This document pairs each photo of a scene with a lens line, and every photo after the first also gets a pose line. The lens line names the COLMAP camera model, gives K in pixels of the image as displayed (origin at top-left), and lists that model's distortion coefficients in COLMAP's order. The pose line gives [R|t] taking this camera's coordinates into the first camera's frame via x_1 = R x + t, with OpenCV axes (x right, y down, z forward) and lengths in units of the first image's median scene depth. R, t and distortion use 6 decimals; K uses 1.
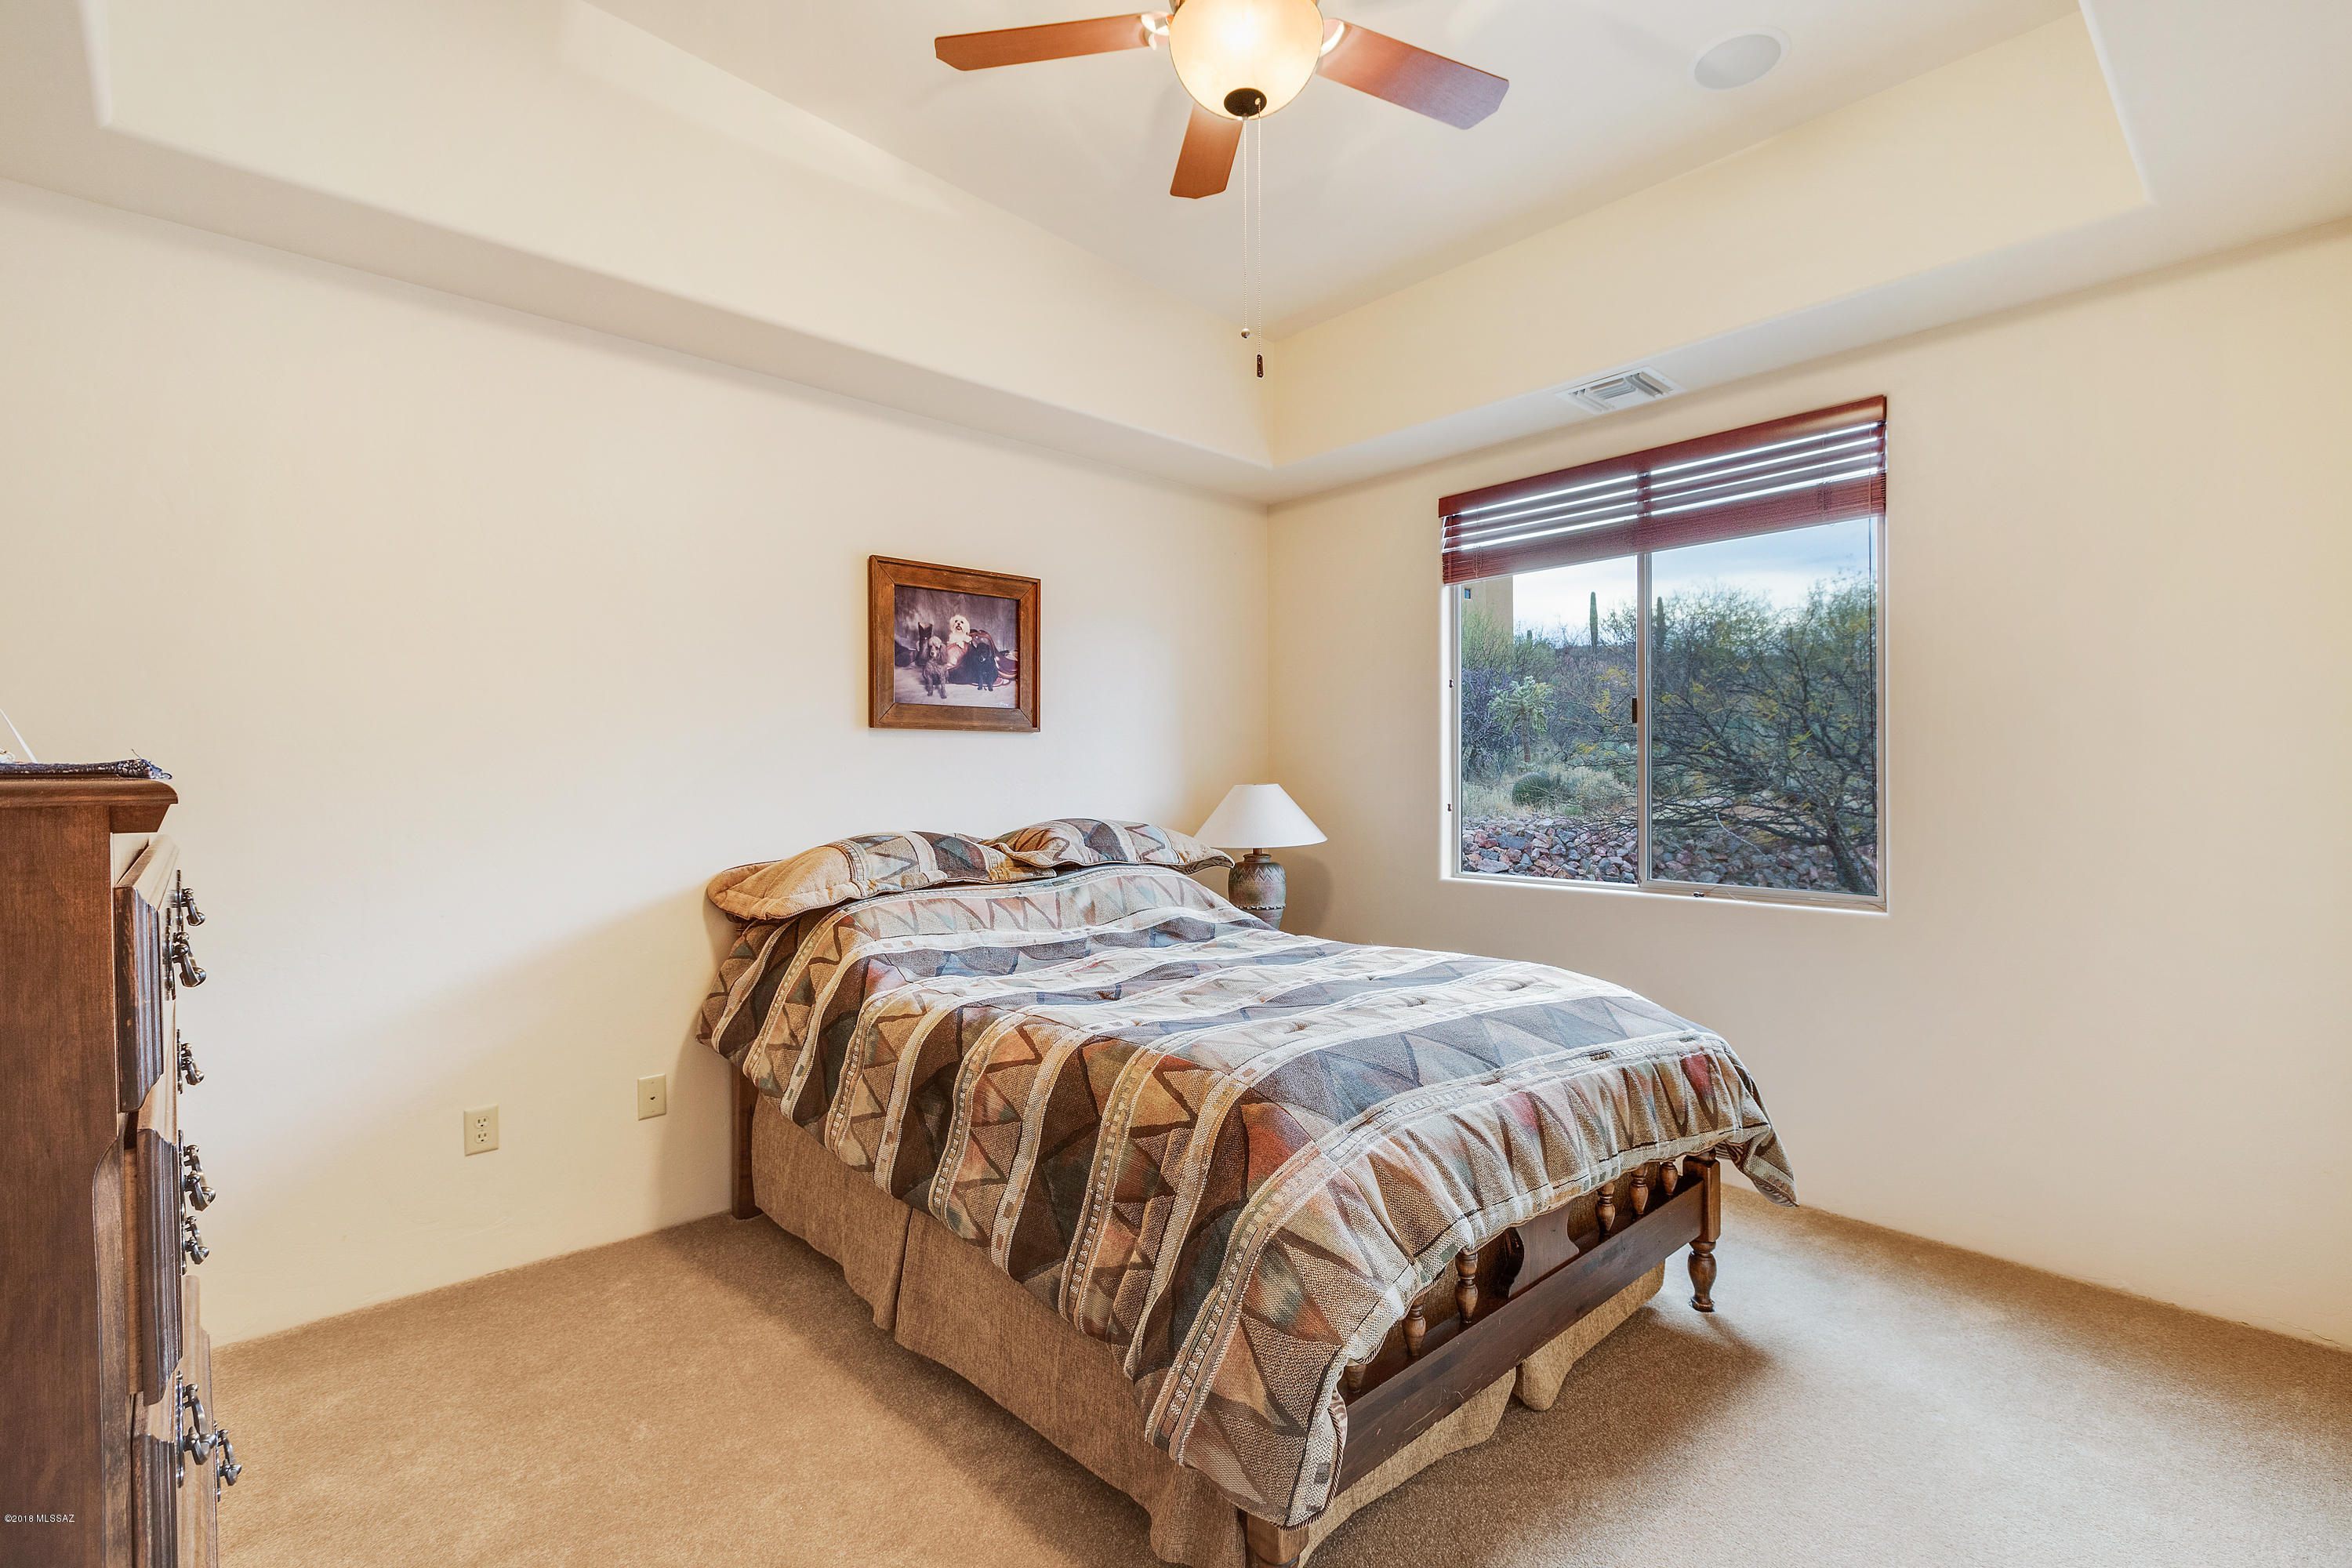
lens RADIAL K [[1065.2, 0, 1175.6], [0, 1065.2, 767.3], [0, 0, 1]] dist [0.002150, -0.000193]
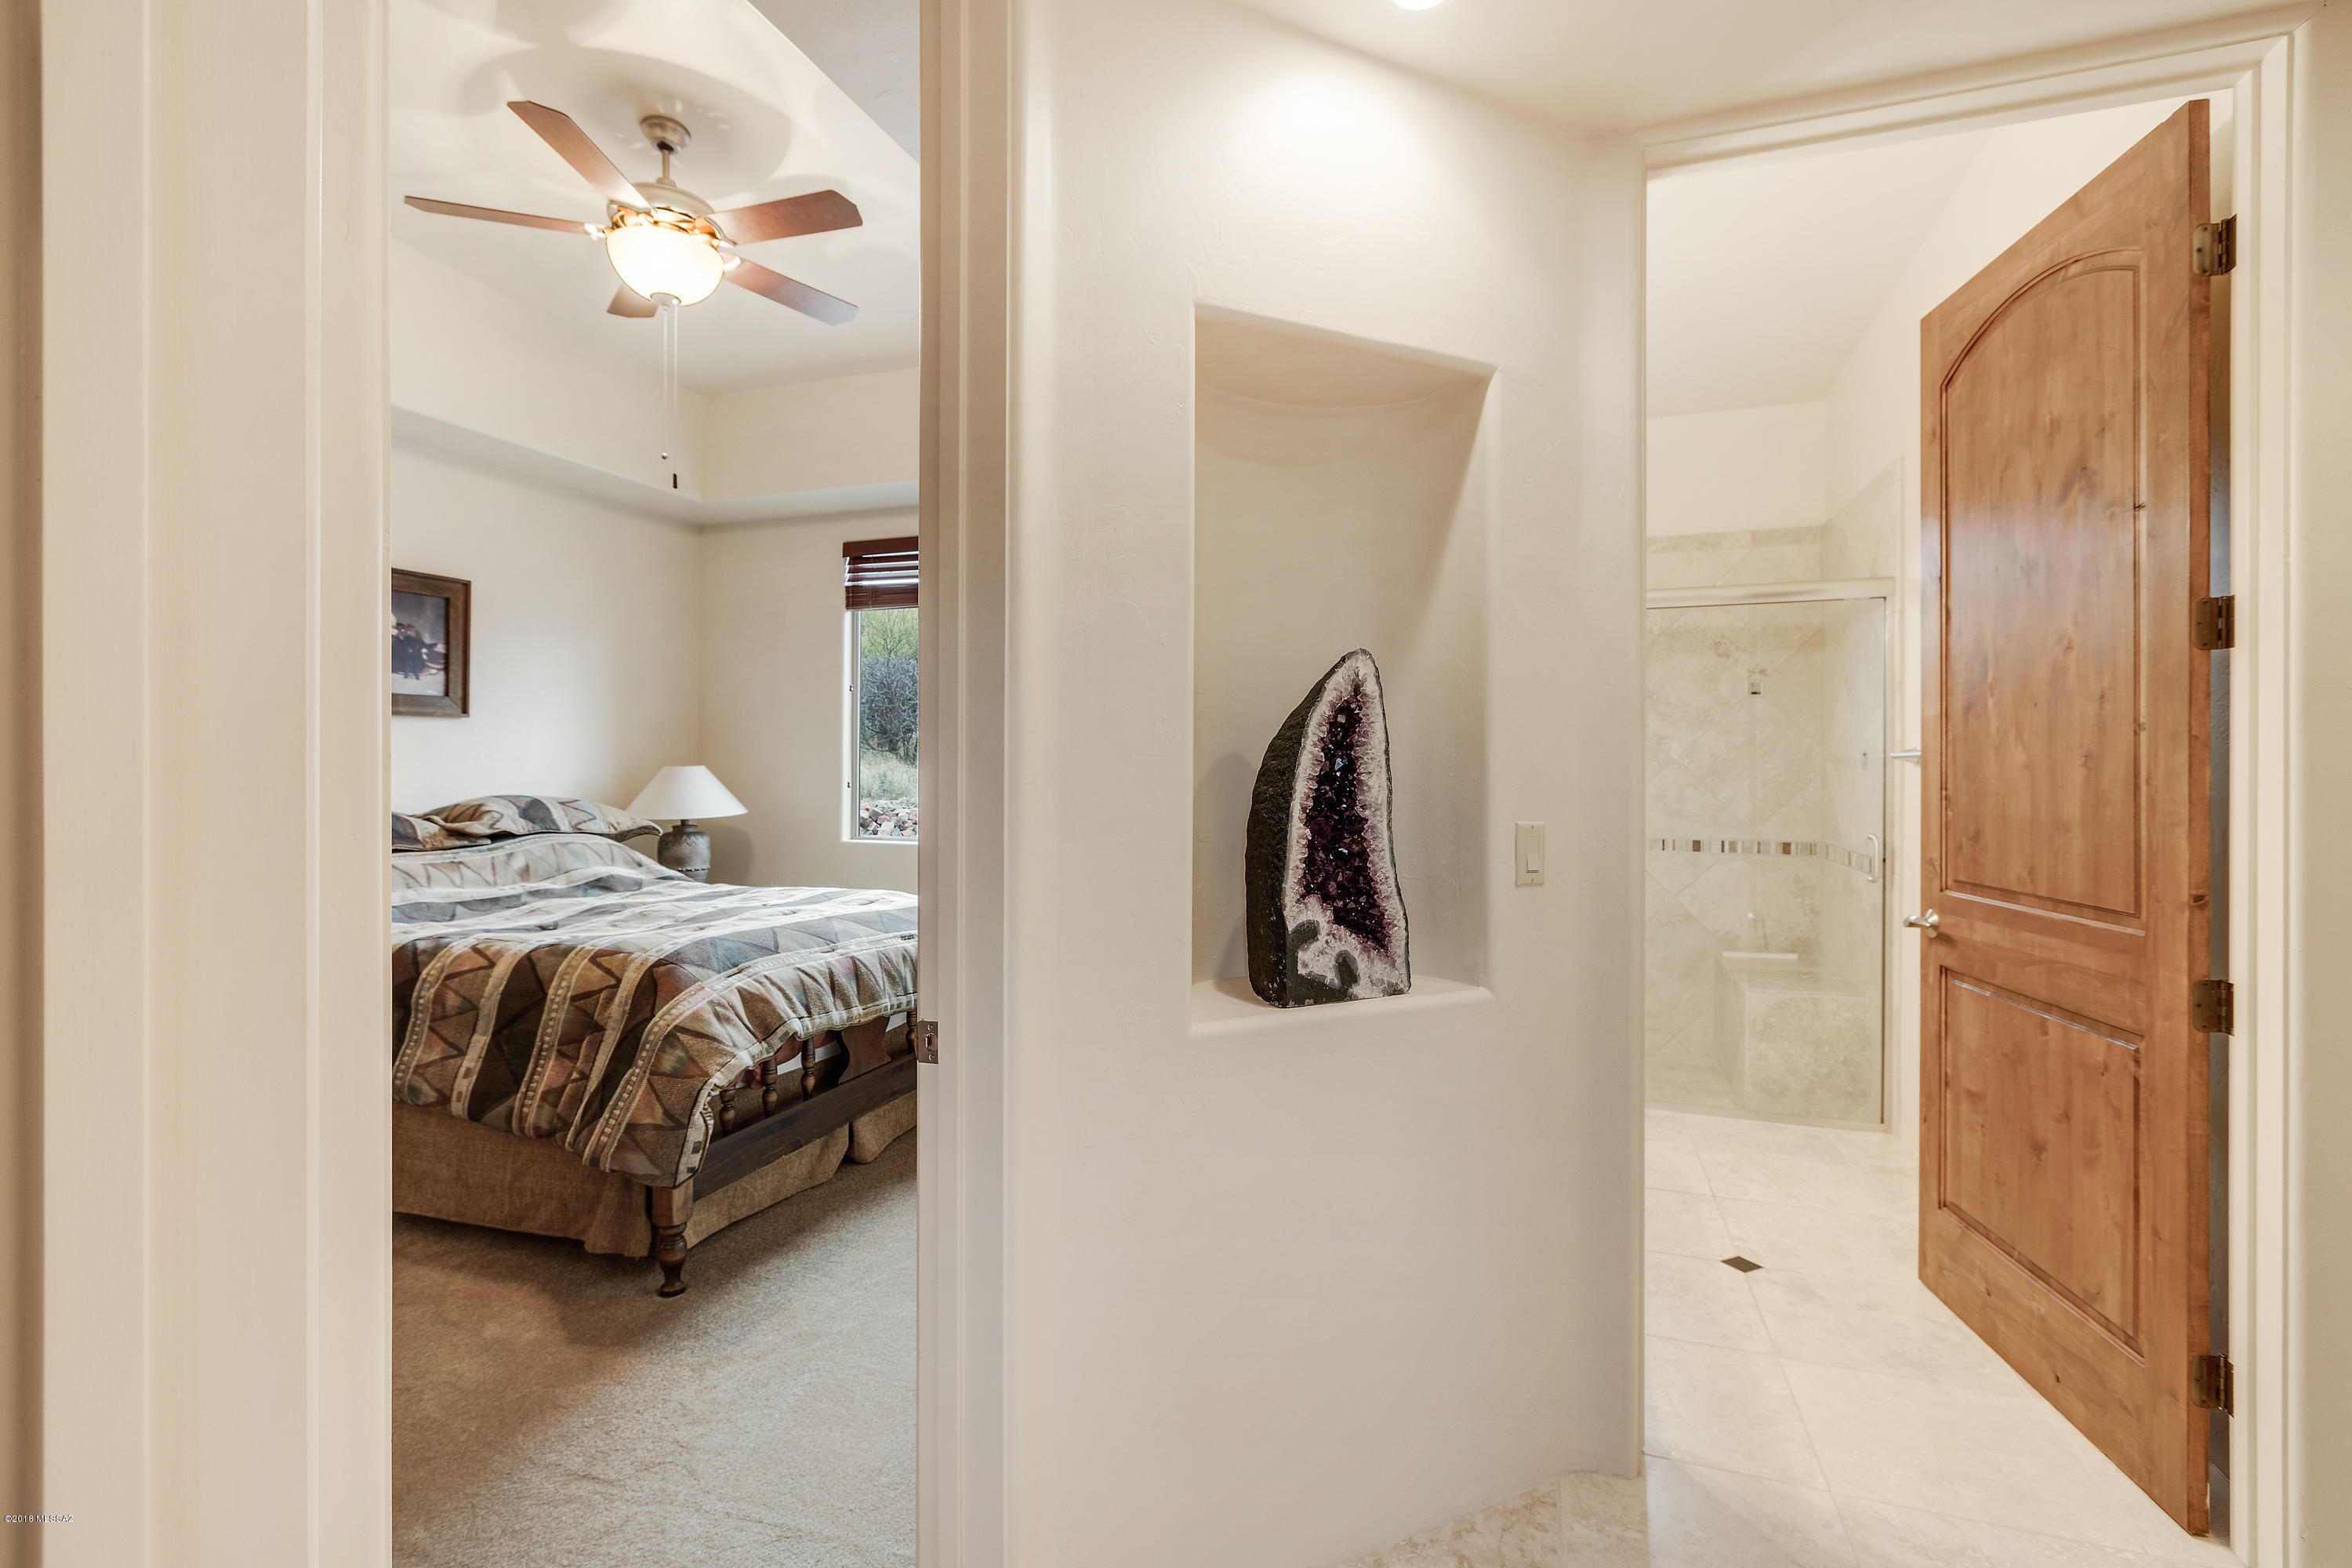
lens RADIAL K [[1065.2, 0, 1175.6], [0, 1065.2, 767.3], [0, 0, 1]] dist [0.002150, -0.000193]
pose [[0.882324, 0.006789, 0.470593, -0.000139], [-0.013846, 0.999838, 0.011535, -0.008340], [-0.470438, -0.016694, 0.882275, -0.633324]]
